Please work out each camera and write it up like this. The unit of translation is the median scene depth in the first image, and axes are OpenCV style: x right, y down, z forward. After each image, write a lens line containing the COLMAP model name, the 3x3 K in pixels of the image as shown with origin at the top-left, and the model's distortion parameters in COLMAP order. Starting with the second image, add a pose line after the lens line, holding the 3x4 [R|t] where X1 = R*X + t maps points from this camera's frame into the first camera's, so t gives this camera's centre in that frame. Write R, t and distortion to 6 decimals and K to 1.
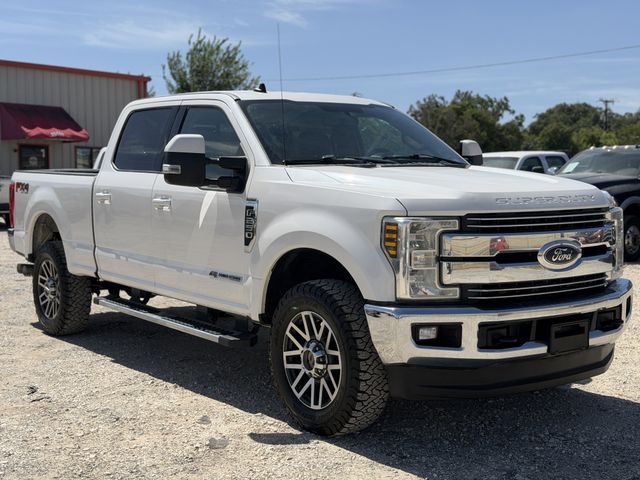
lens RADIAL K [[901.4, 0, 320.0], [0, 901.4, 240.0], [0, 0, 1]] dist [0.127742, -0.111687]
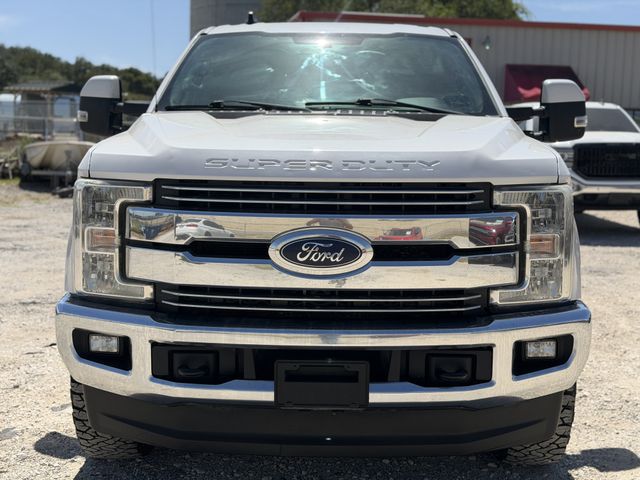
lens RADIAL K [[901.4, 0, 320.0], [0, 901.4, 240.0], [0, 0, 1]] dist [0.127742, -0.111687]
pose [[0.796725, 0.085185, -0.598309, 0.648914], [-0.062158, 0.996316, 0.059080, -0.029839], [0.601137, -0.009881, 0.799085, 0.509332]]
